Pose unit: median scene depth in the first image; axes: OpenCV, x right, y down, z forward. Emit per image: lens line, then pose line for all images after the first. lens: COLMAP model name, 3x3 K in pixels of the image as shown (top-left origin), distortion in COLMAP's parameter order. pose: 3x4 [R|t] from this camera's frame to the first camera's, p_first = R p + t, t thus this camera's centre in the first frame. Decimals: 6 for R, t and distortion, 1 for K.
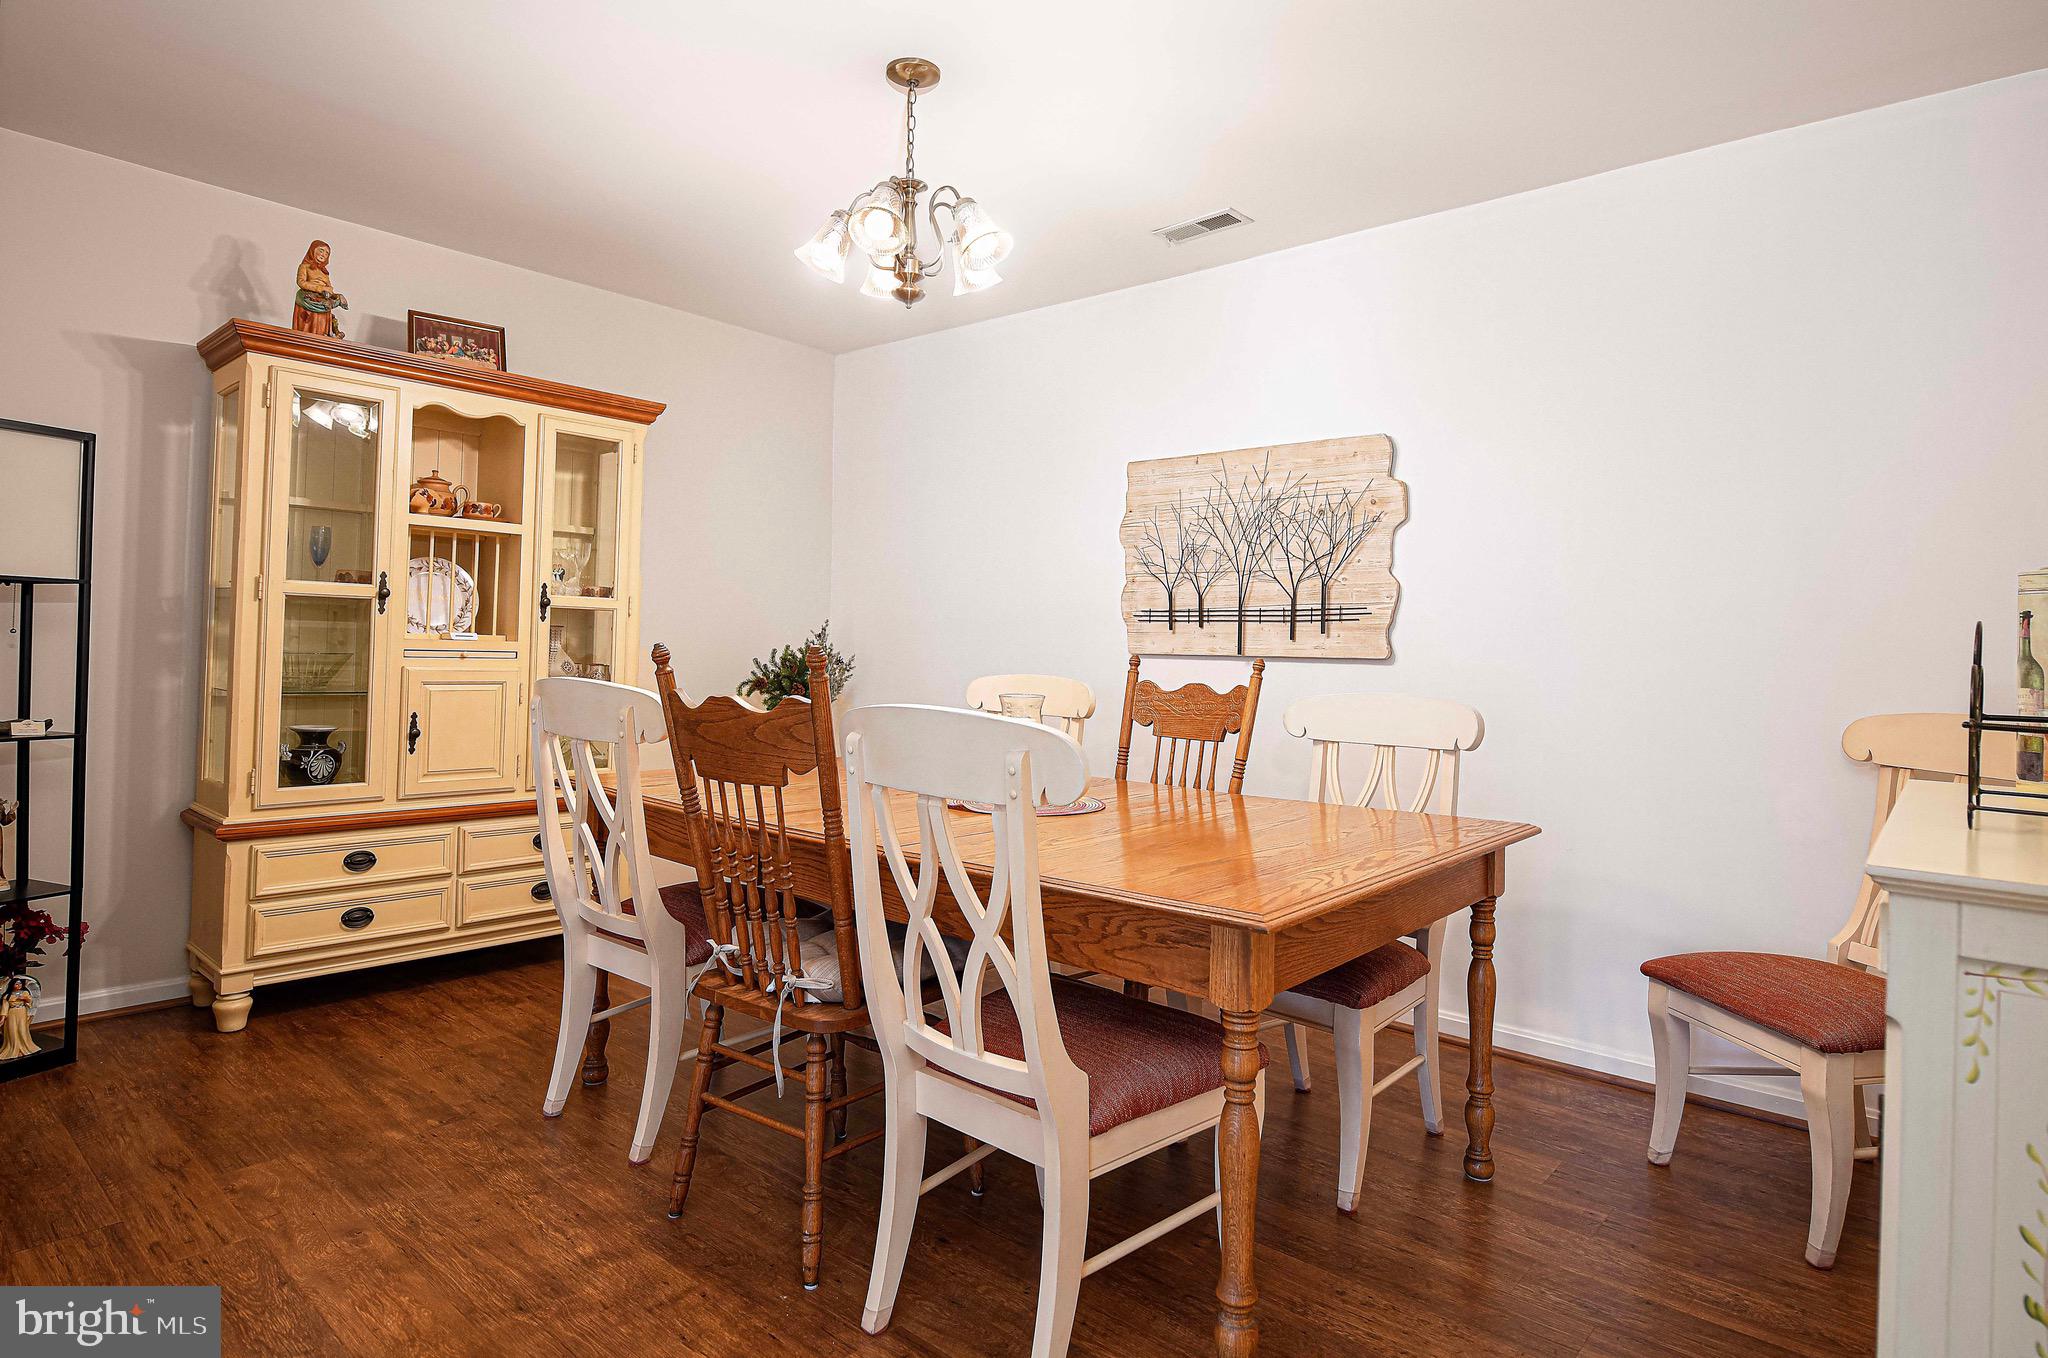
lens RADIAL K [[1113.1, 0, 1043.3], [0, 1113.1, 623.9], [0, 0, 1]] dist [-0.012529, 0.000403]
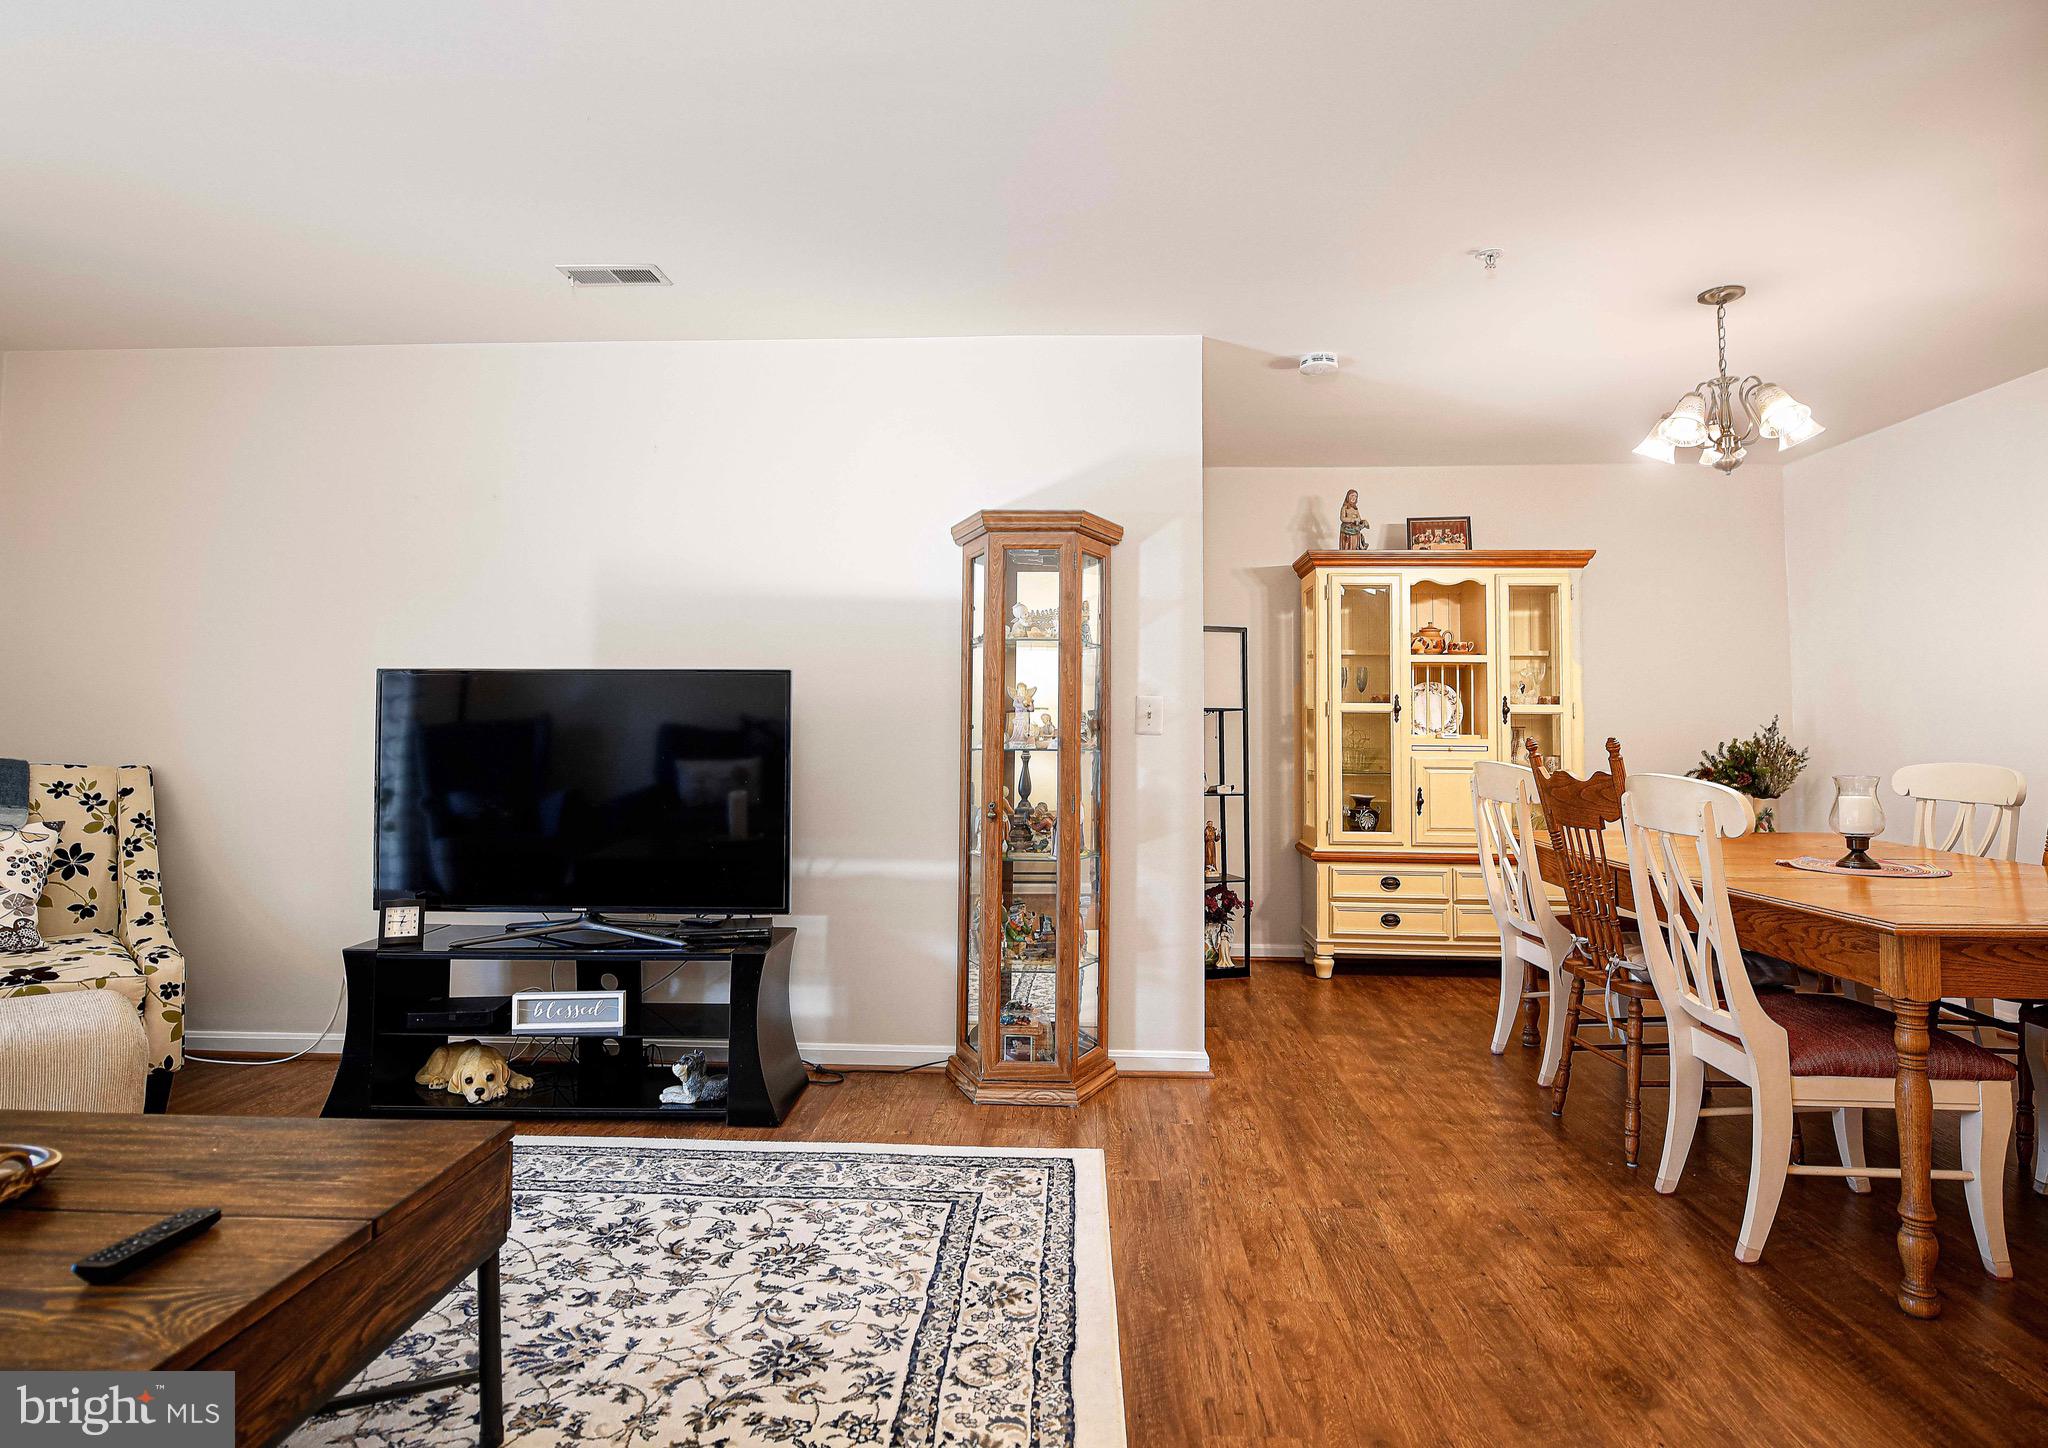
lens RADIAL K [[1099.6, 0, 1035.2], [0, 1099.6, 687.6], [0, 0, 1]] dist [-0.010700, -0.000189]
pose [[0.613967, -0.052643, -0.787575, 0.309332], [0.026422, 0.998585, -0.046149, 0.000003], [0.788890, 0.007525, 0.614489, -0.344647]]
